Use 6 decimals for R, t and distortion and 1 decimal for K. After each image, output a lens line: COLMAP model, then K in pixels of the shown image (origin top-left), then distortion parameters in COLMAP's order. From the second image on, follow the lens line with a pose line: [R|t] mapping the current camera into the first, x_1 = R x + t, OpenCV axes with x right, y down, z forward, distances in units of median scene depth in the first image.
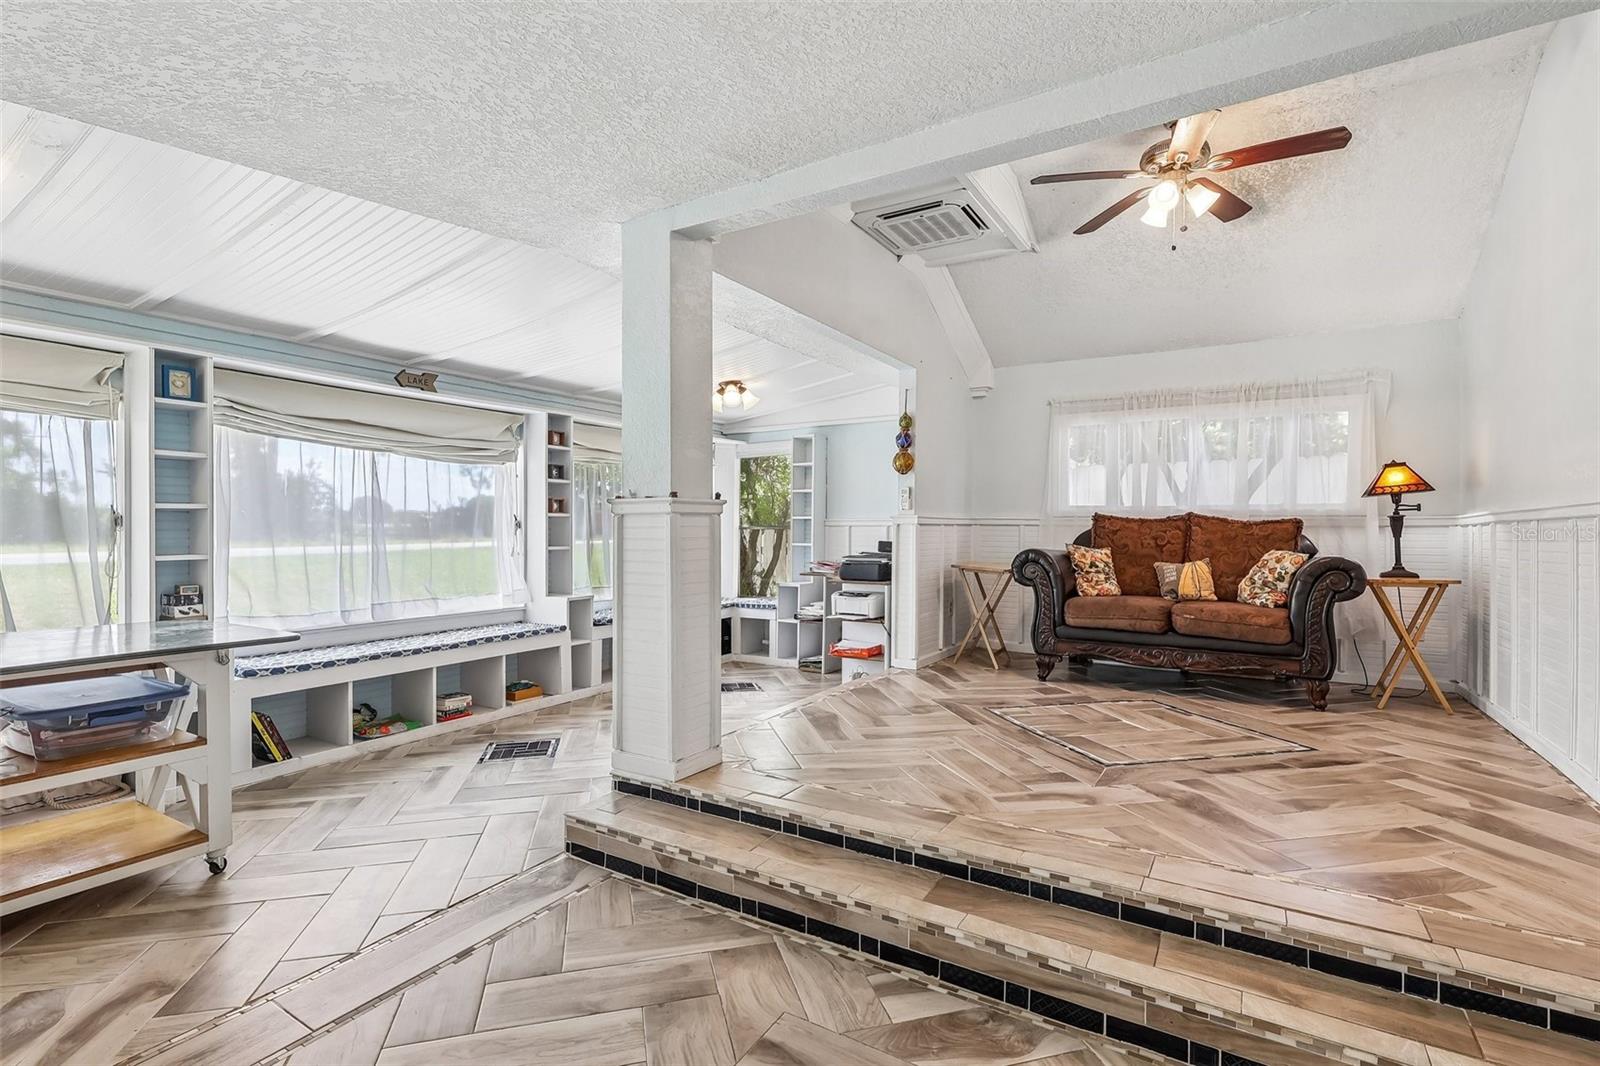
lens RADIAL K [[759.1, 0, 808.6], [0, 759.1, 533.1], [0, 0, 1]] dist [-0.002337, 0.002314]
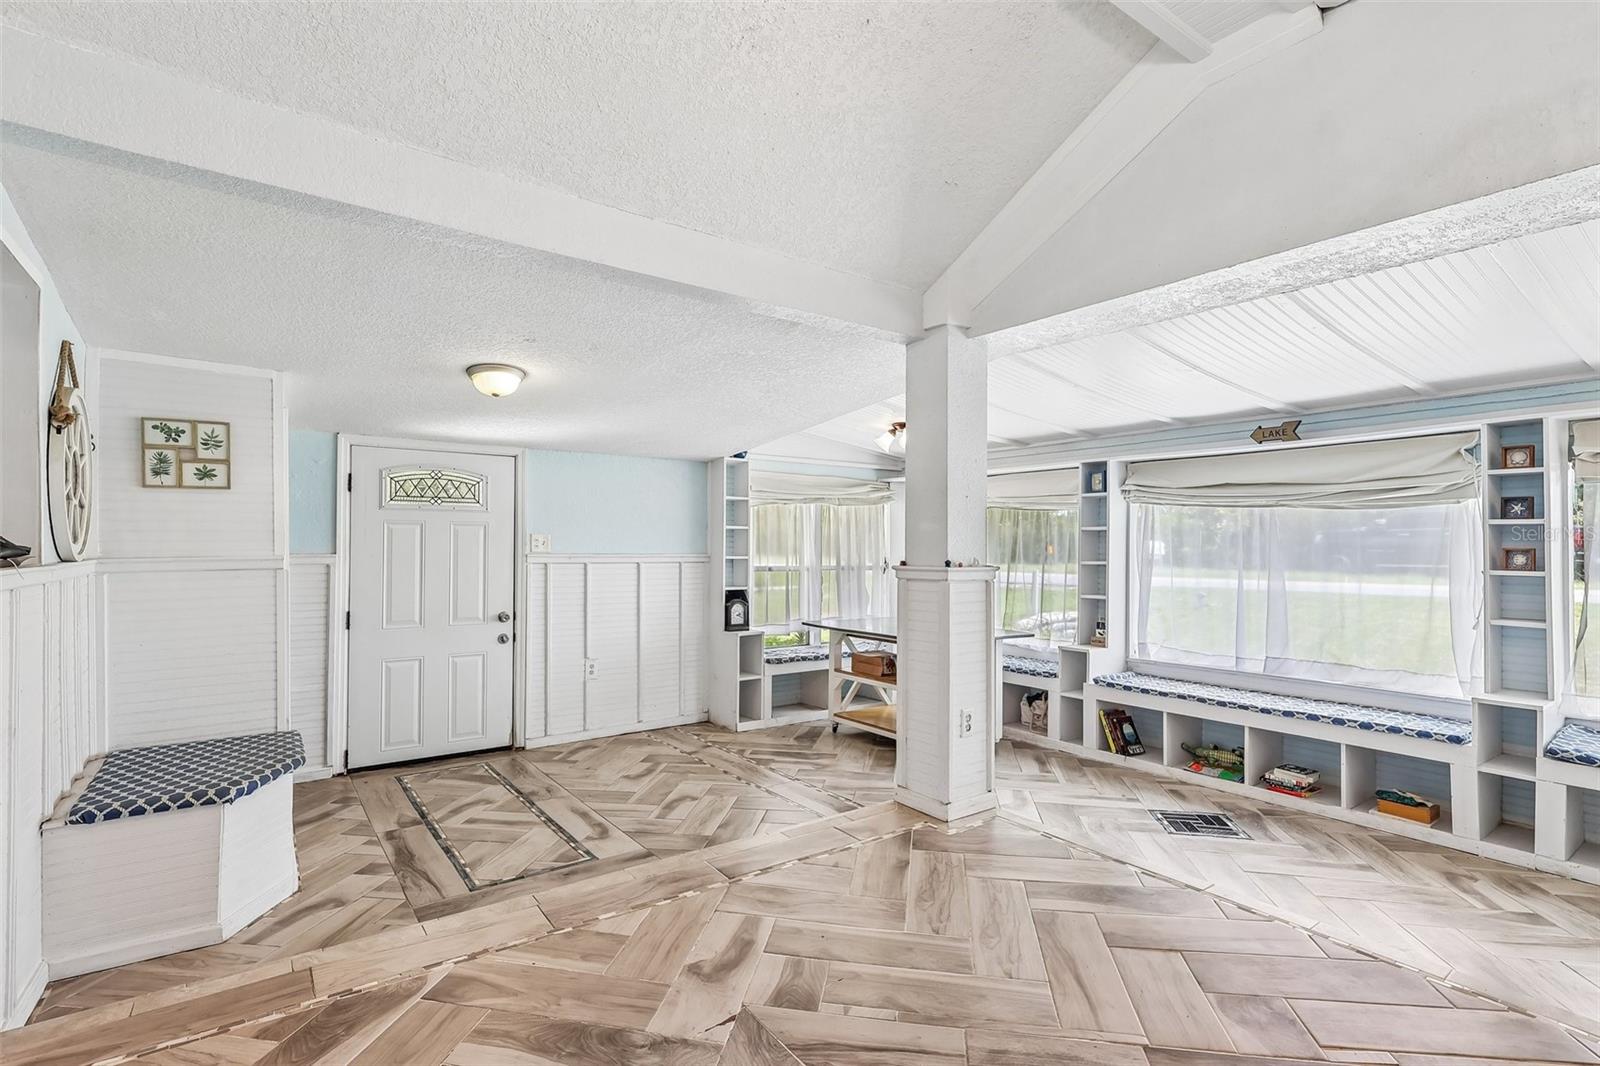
lens RADIAL K [[770.0, 0, 810.0], [0, 770.0, 539.5], [0, 0, 1]] dist [0.002365, 0.000300]
pose [[-0.396007, -0.015852, -0.918111, 0.699951], [-0.014741, 0.999832, -0.010905, -0.049315], [0.918129, 0.009216, -0.396174, 0.941079]]
